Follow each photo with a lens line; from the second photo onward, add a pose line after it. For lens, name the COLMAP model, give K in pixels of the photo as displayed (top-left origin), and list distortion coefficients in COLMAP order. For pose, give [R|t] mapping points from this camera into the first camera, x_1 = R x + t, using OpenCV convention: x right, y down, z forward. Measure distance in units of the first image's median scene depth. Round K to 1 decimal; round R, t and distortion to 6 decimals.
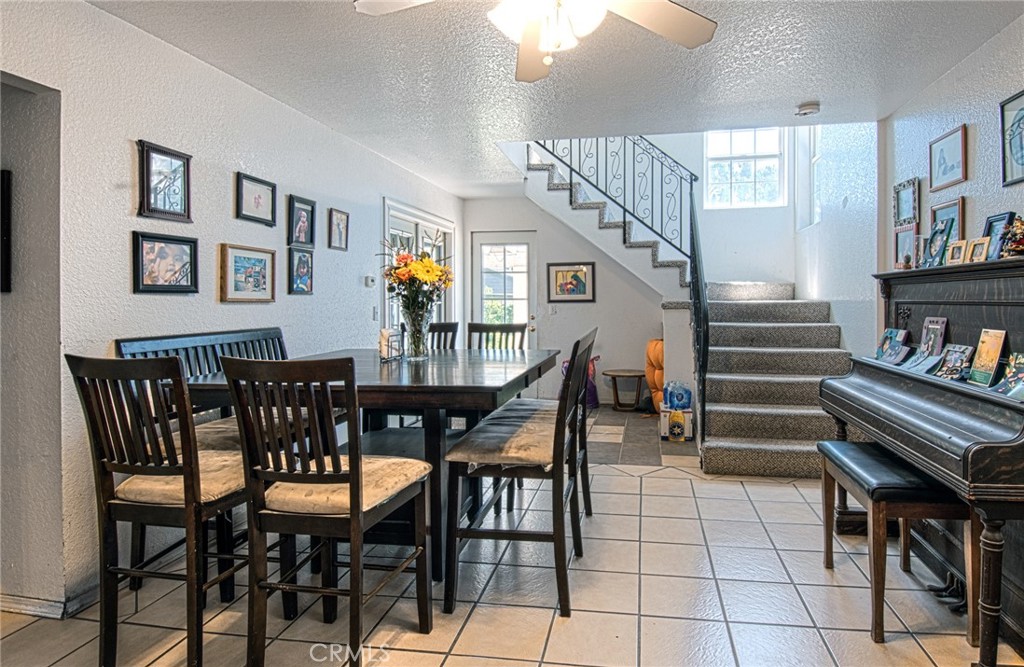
lens RADIAL K [[562.5, 0, 562.3], [0, 562.5, 297.4], [0, 0, 1]] dist [0.039097, -0.020988]
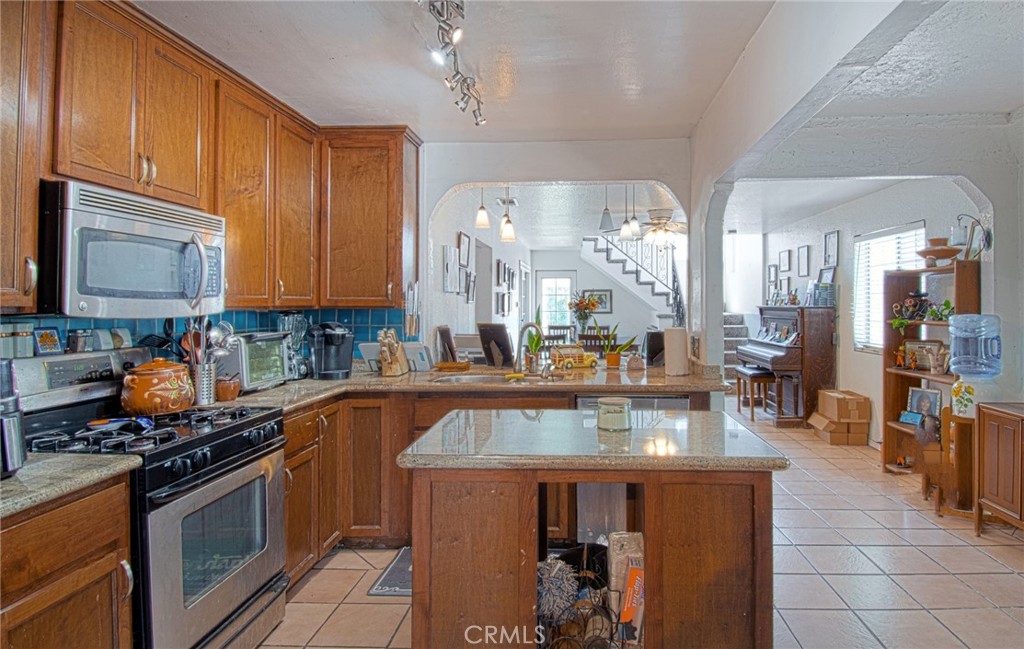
lens RADIAL K [[533.2, 0, 566.6], [0, 533.2, 306.2], [0, 0, 1]] dist [0.015145, -0.023139]
pose [[0.994151, 0.002521, 0.107966, -0.313363], [-0.003252, 0.999973, 0.006595, -0.029259], [-0.107947, -0.006908, 0.994133, -0.725255]]
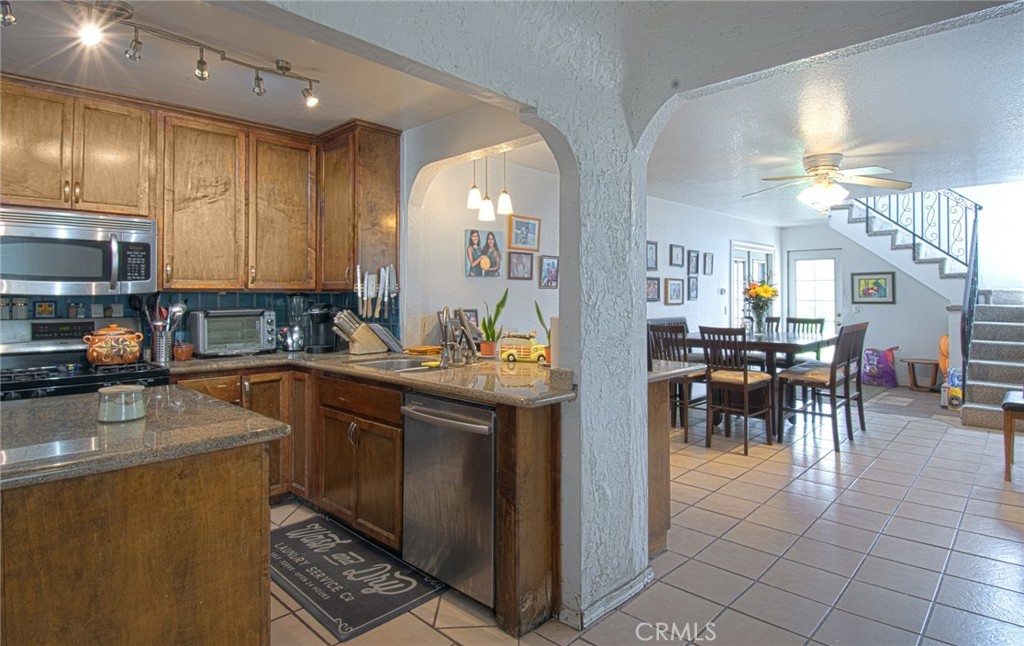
lens RADIAL K [[533.2, 0, 547.0], [0, 533.2, 287.9], [0, 0, 1]] dist [0.015145, -0.023139]
pose [[0.835672, -0.003925, -0.549214, 0.081432], [-0.000604, 0.999967, -0.008064, -0.021490], [0.549228, 0.007071, 0.835643, -0.527703]]
